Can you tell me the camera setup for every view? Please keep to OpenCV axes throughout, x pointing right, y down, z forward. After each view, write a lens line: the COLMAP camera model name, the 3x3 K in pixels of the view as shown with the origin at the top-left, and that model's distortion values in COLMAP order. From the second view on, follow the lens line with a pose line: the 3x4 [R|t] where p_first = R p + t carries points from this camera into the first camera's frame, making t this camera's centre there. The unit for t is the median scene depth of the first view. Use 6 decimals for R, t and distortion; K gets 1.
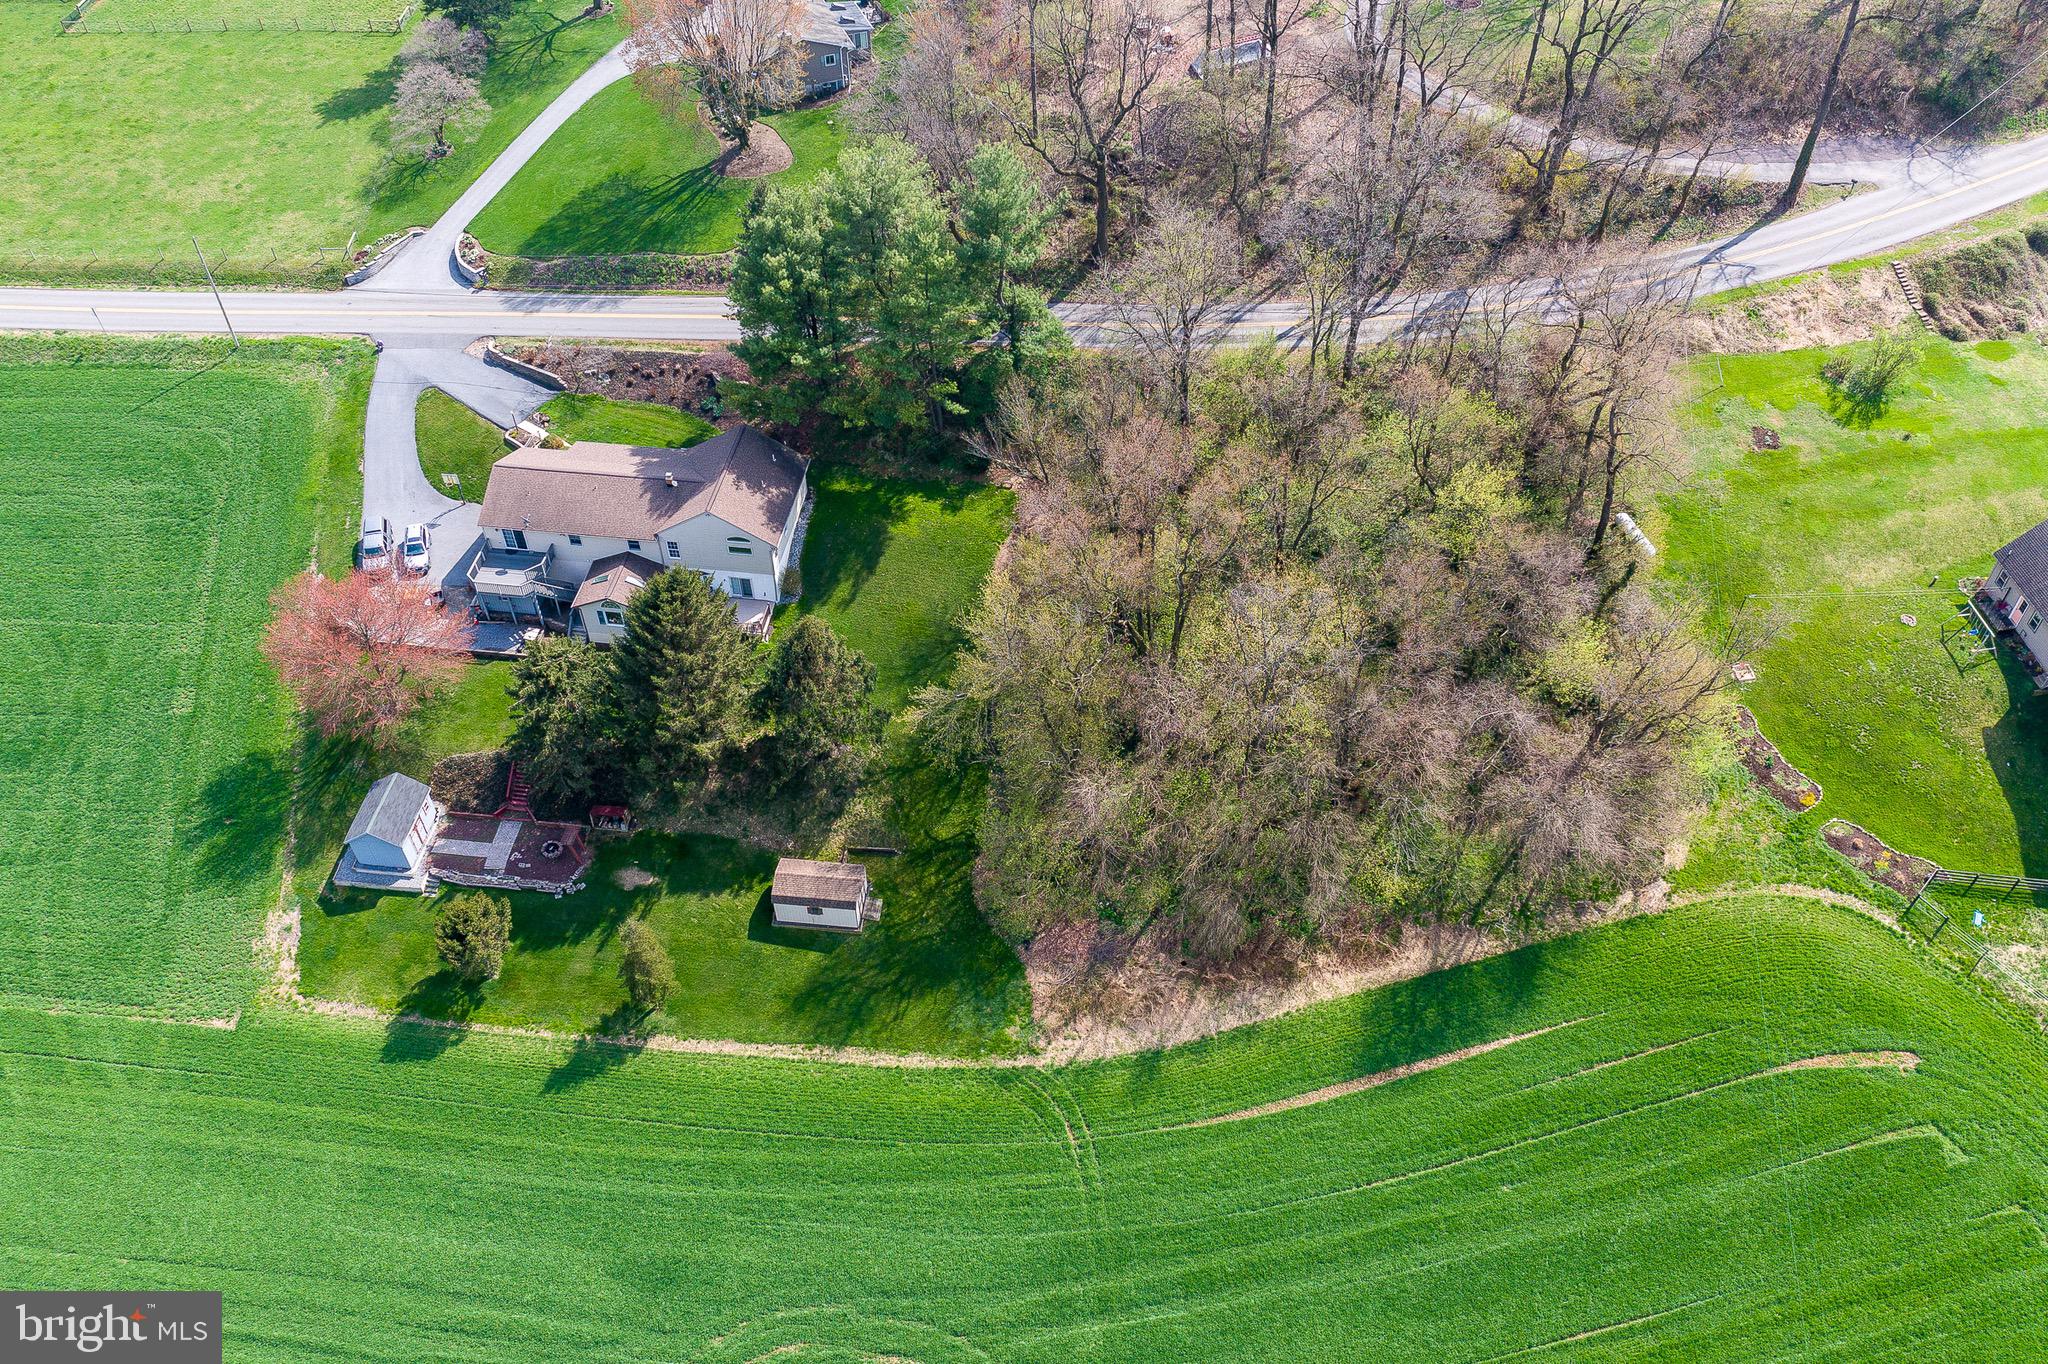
lens RADIAL K [[1652.9, 0, 1020.9], [0, 1652.9, 798.9], [0, 0, 1]] dist [-0.008410, 0.005669]
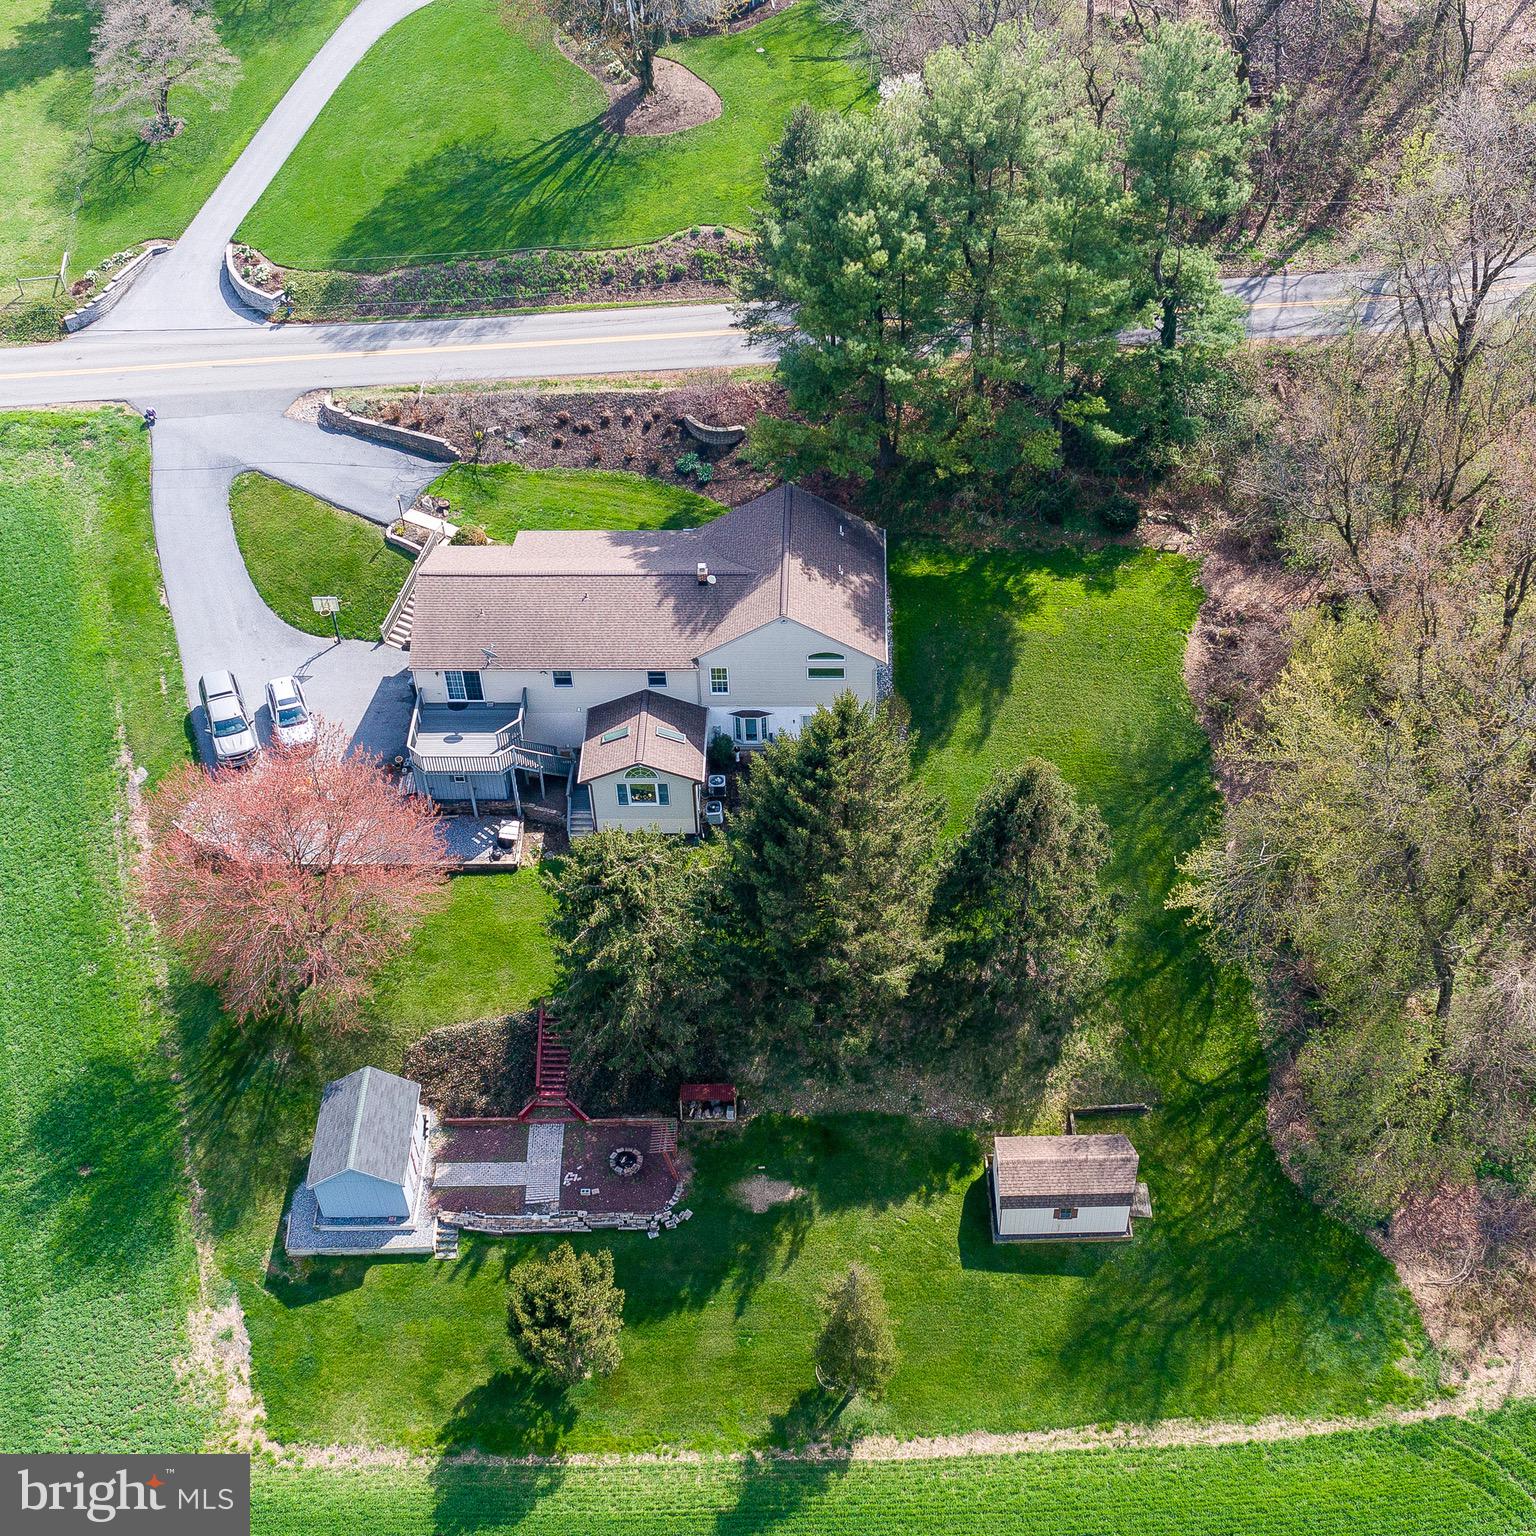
lens RADIAL K [[2065.1, 0, 859.4], [0, 2065.1, 990.0], [0, 0, 1]] dist [-0.012878, 0.011544]
pose [[0.989659, -0.099417, 0.103397, -0.264258], [0.099501, 0.995028, 0.004359, -0.029060], [-0.103316, 0.005974, 0.994631, 0.195041]]
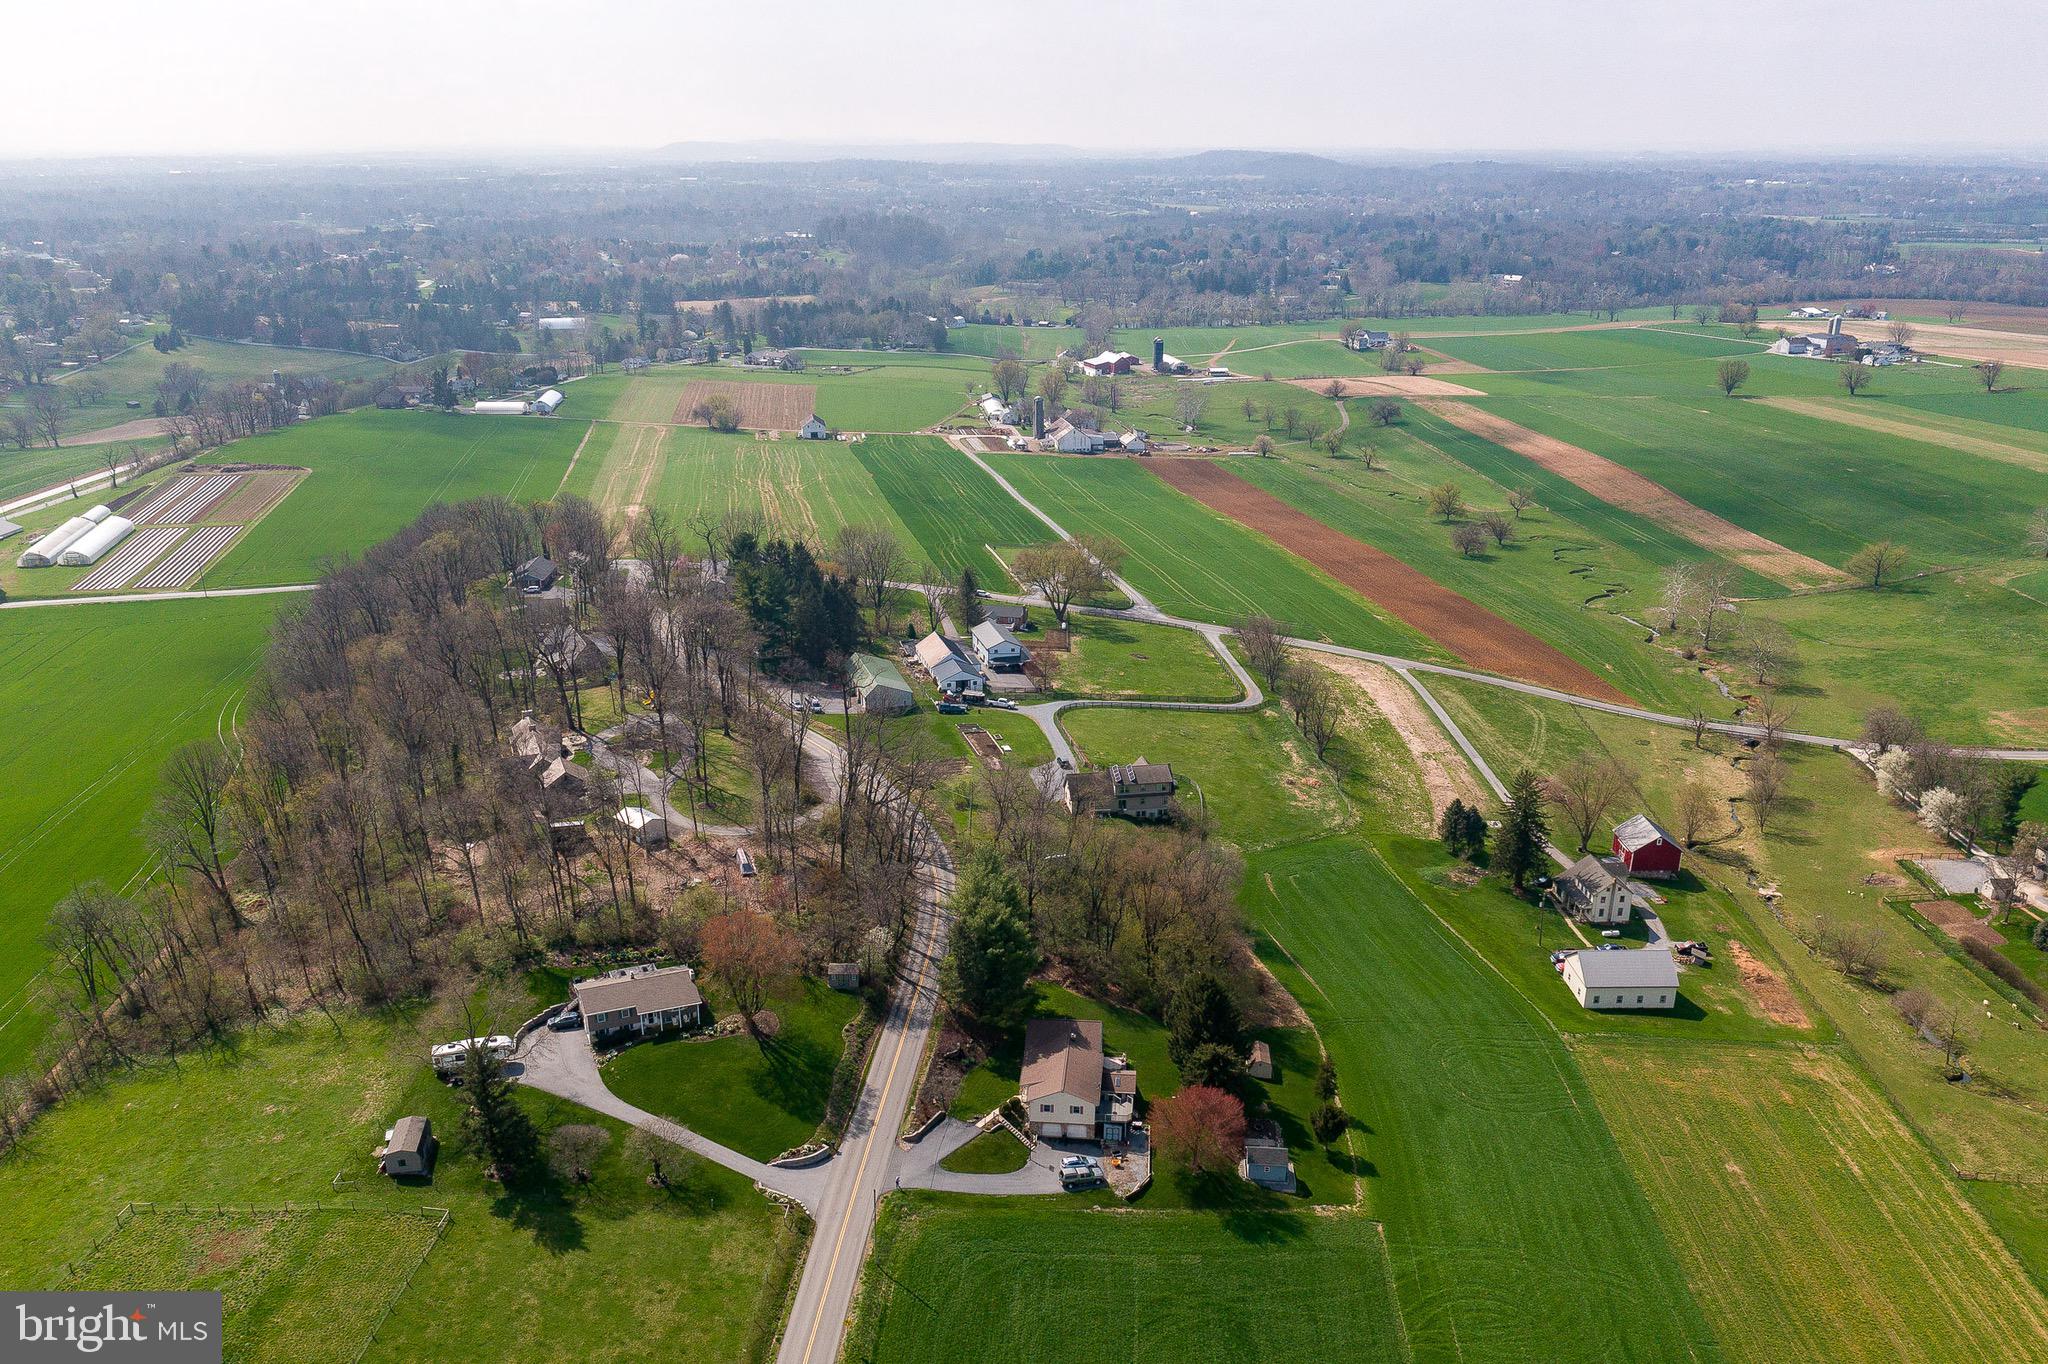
lens RADIAL K [[1652.9, 0, 1020.9], [0, 1652.9, 798.9], [0, 0, 1]] dist [-0.008410, 0.005669]
pose [[-0.047843, -0.356795, 0.932957, -1.986249], [0.746882, 0.607408, 0.270595, -0.967157], [-0.663233, 0.709755, 0.237424, 0.411732]]
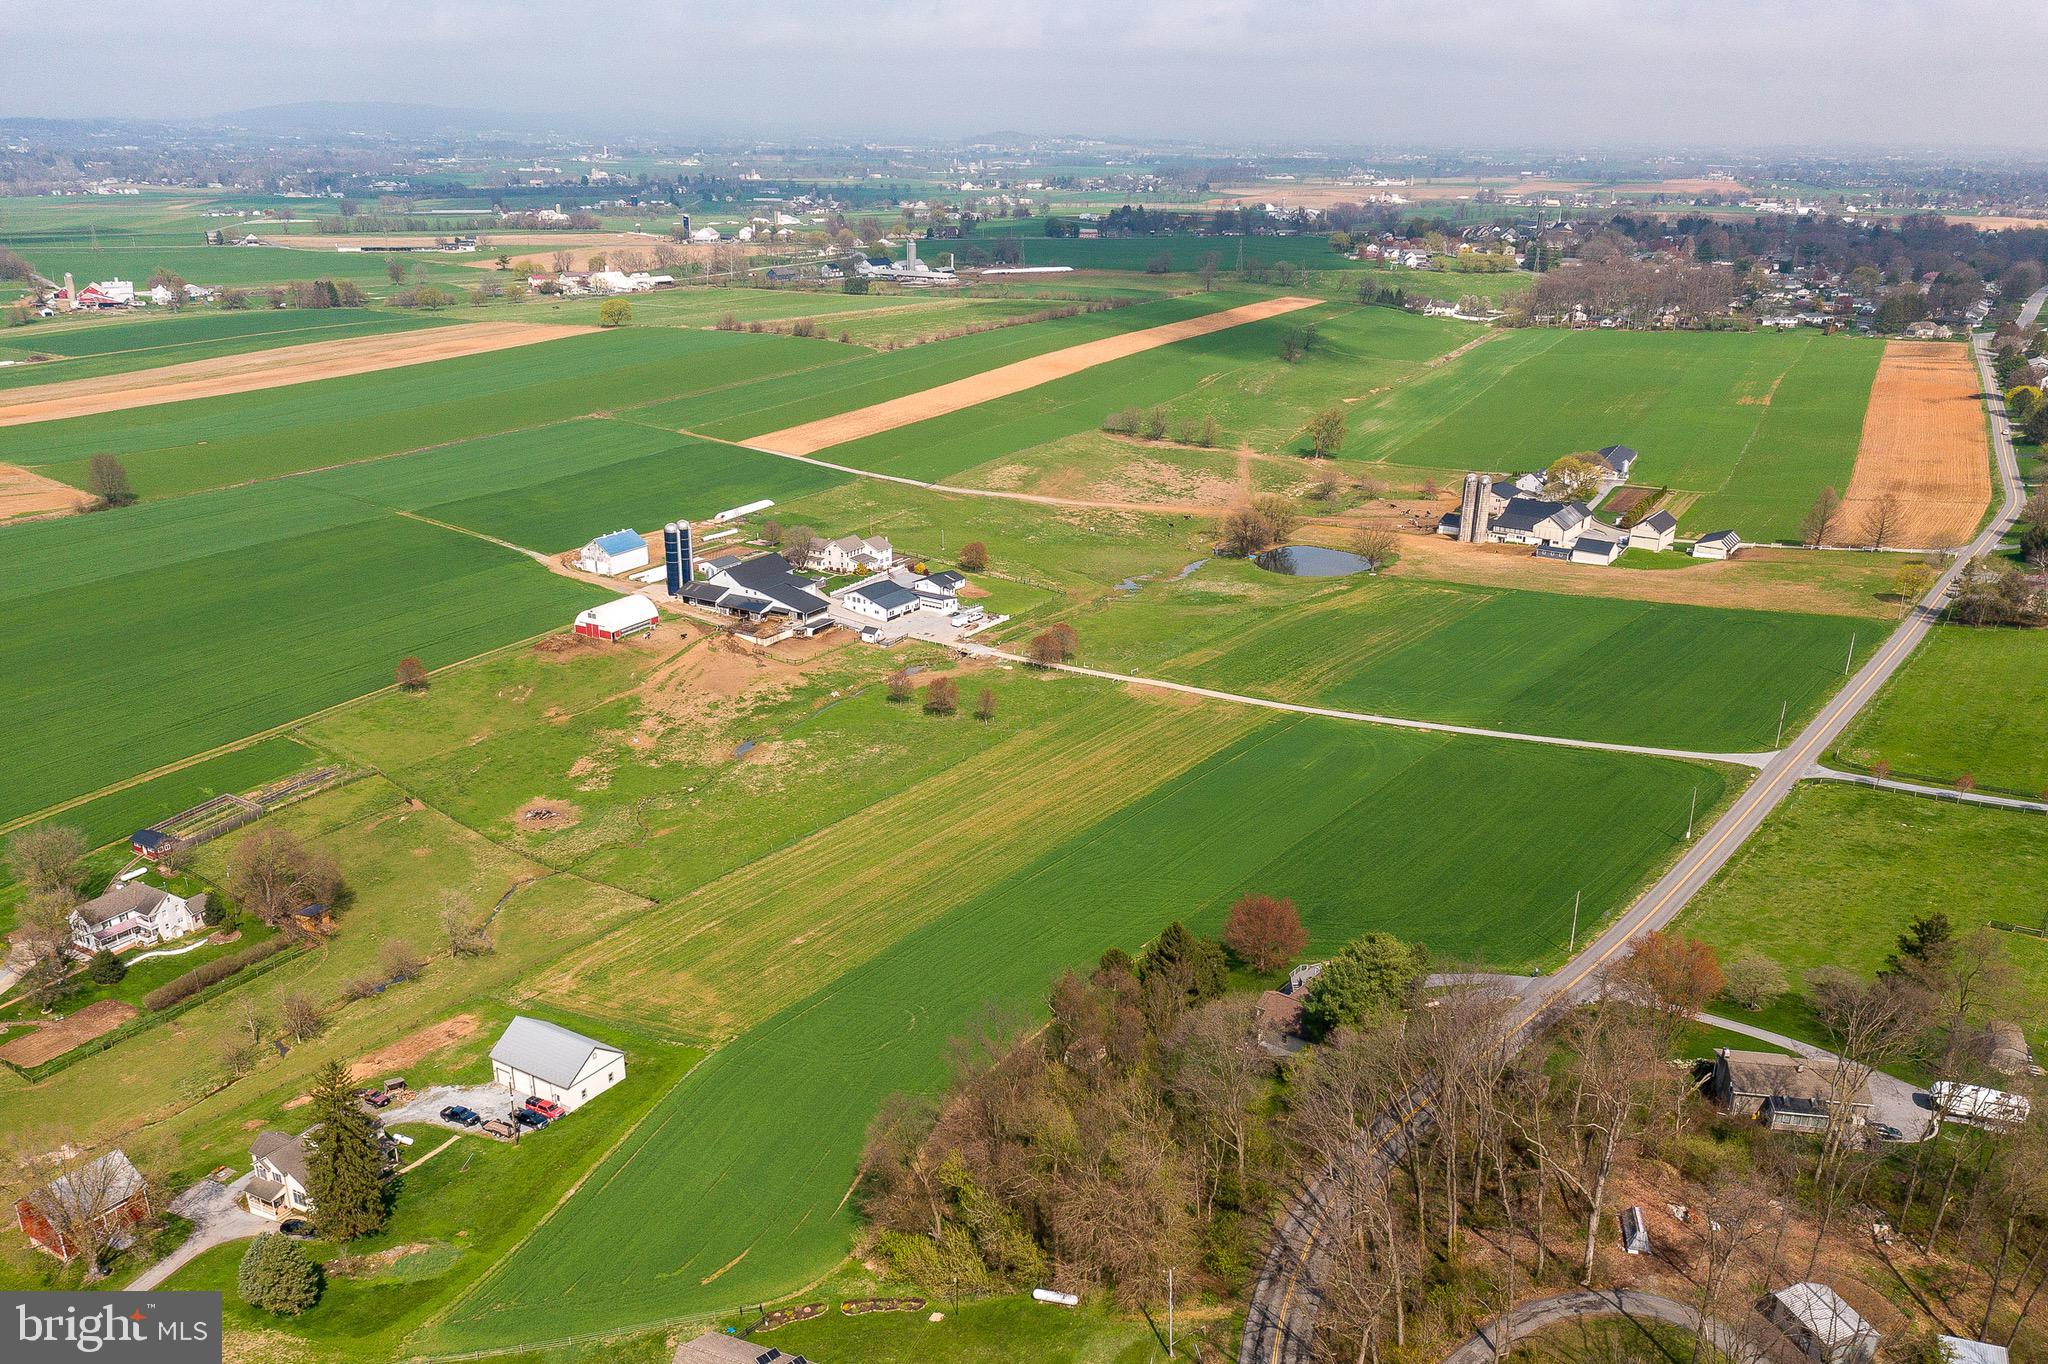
lens RADIAL K [[1705.4, 0, 1009.5], [0, 1705.4, 684.9], [0, 0, 1]] dist [-0.004004, 0.003849]
pose [[-0.493703, 0.276195, -0.824605, 1.547596], [-0.654326, 0.506602, 0.561437, -1.302779], [0.572813, 0.816744, -0.069389, 0.680681]]
